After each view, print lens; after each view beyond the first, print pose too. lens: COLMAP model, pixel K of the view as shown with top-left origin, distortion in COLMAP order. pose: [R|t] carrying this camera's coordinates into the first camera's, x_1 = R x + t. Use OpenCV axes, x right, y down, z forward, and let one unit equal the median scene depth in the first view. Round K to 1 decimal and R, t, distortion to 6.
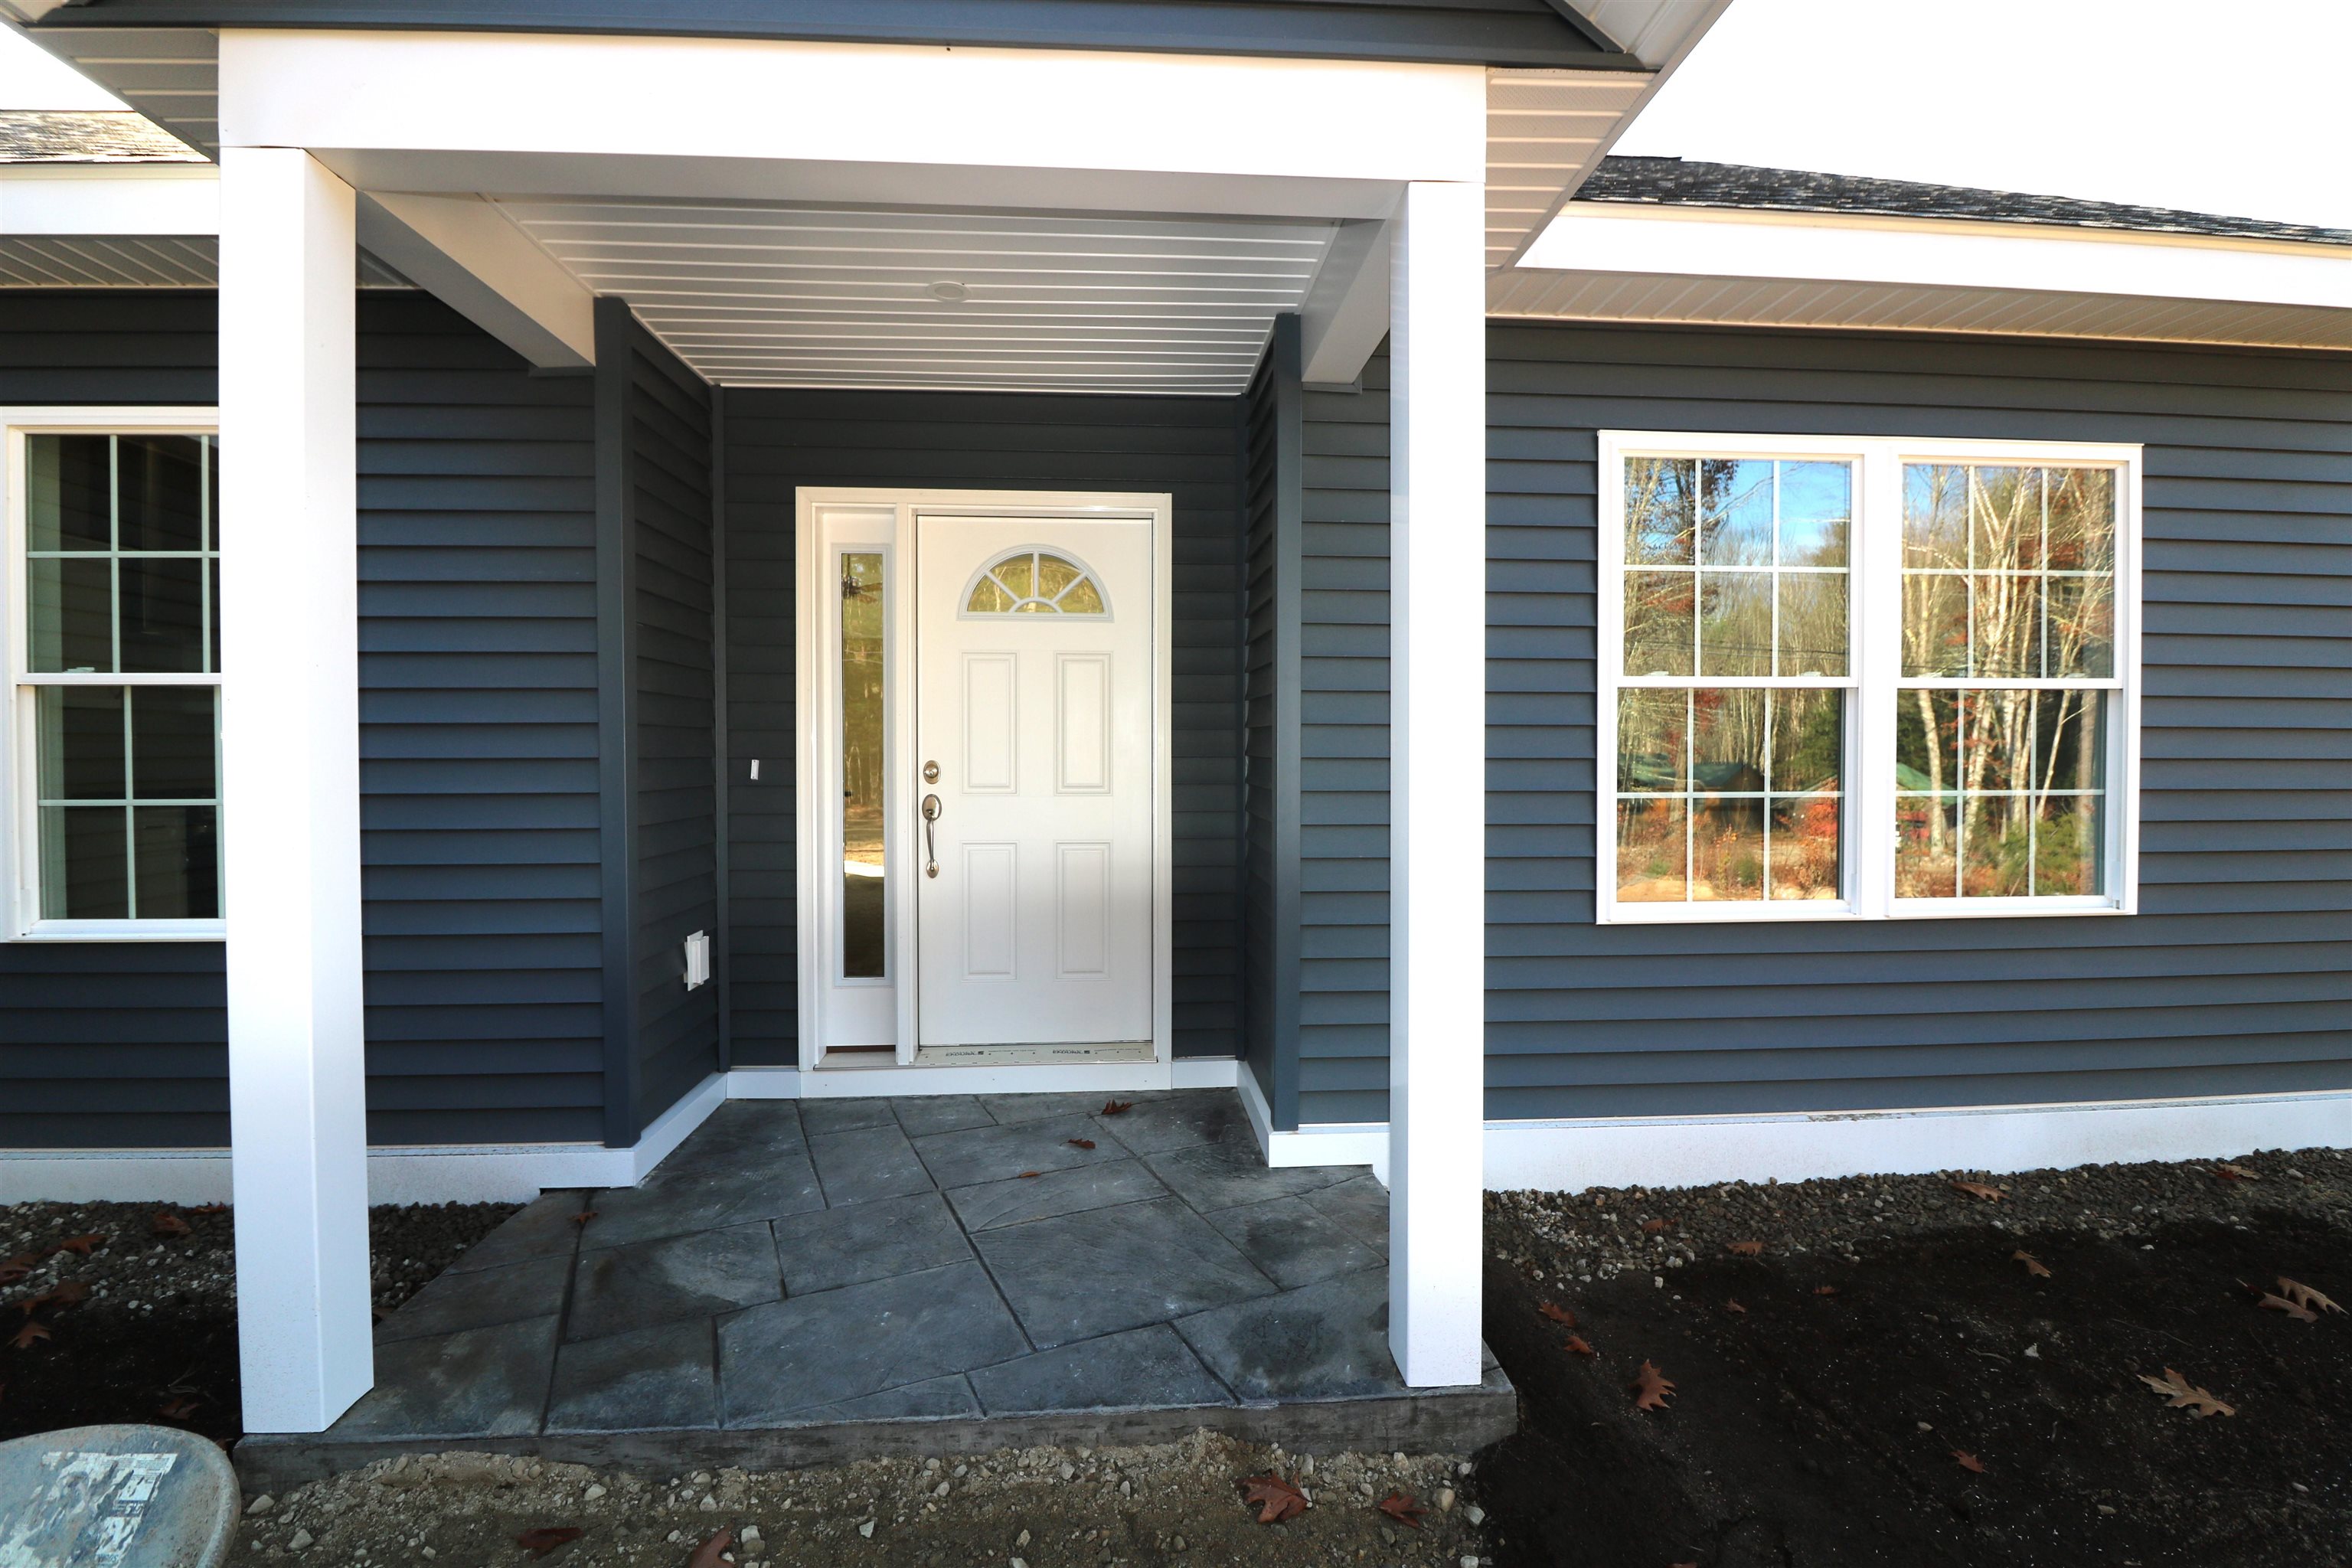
lens RADIAL K [[1099.3, 0, 1177.0], [0, 1099.3, 781.5], [0, 0, 1]] dist [-0.003107, -0.000327]
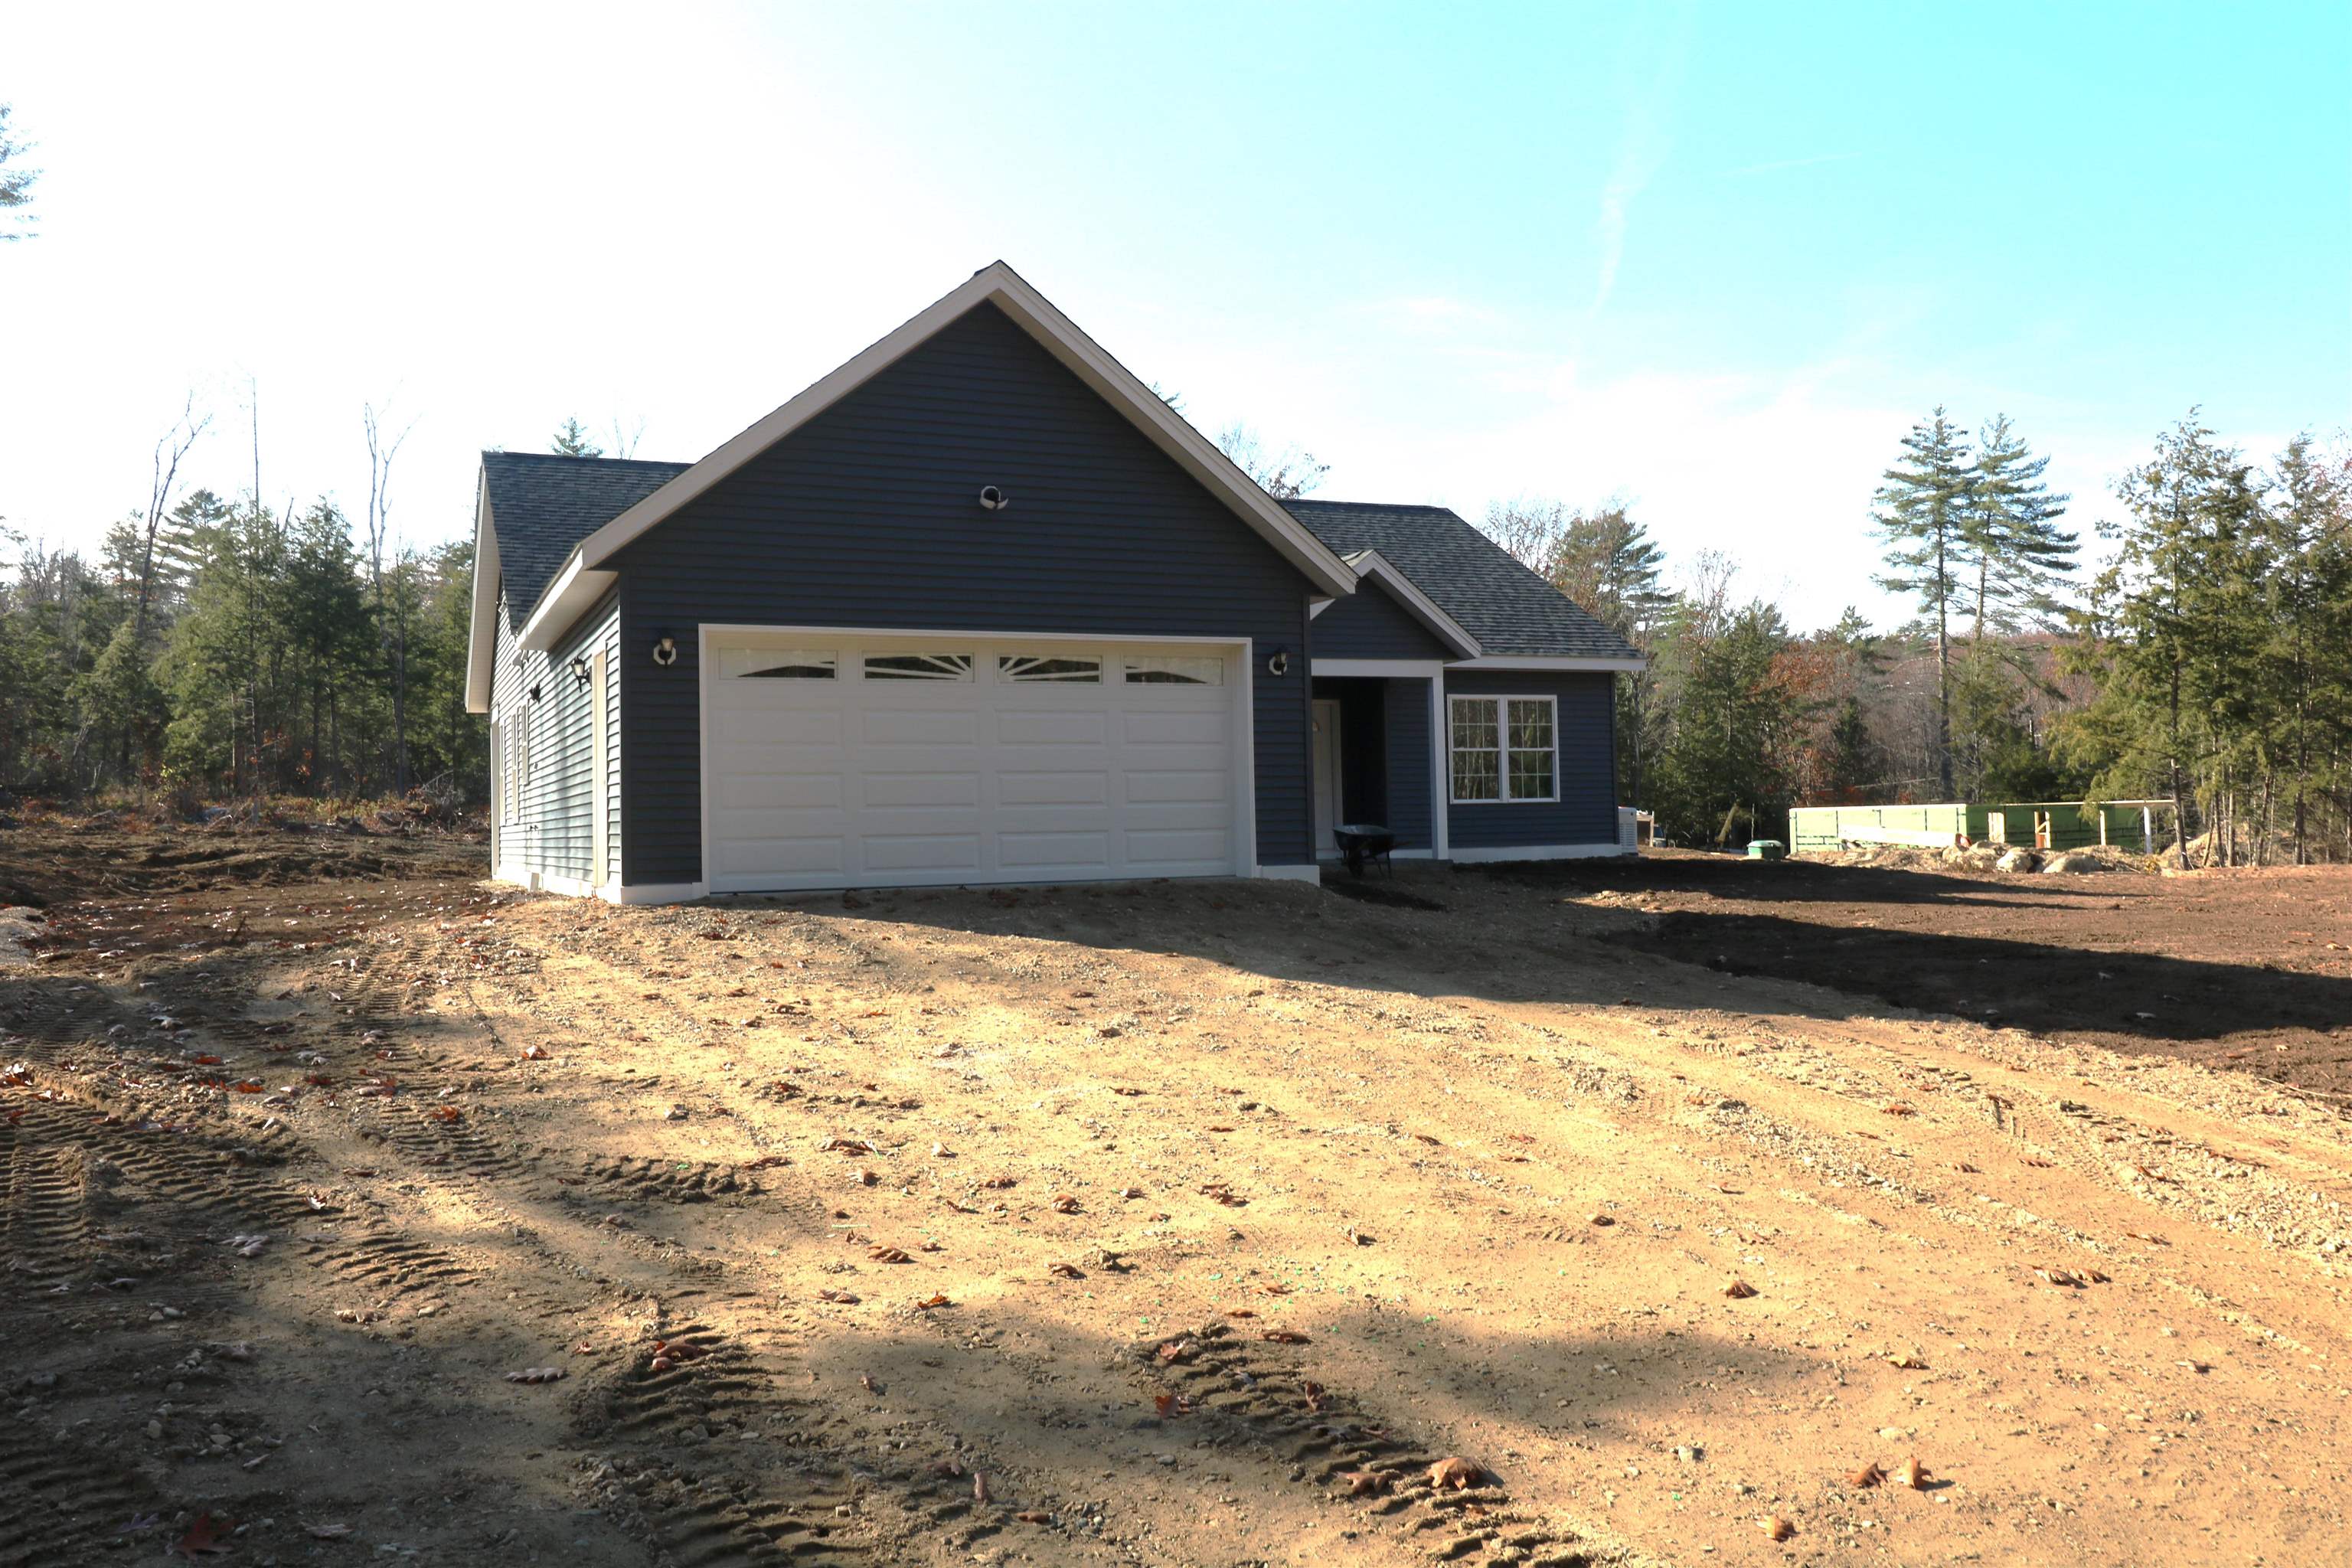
lens RADIAL K [[1867.2, 0, 1176.8], [0, 1867.2, 790.8], [0, 0, 1]] dist [-0.000068, 0.001142]
pose [[0.944047, -0.014793, 0.329480, -3.040394], [0.029064, 0.998839, -0.038430, 0.319981], [-0.328528, 0.045855, 0.943380, -5.559839]]
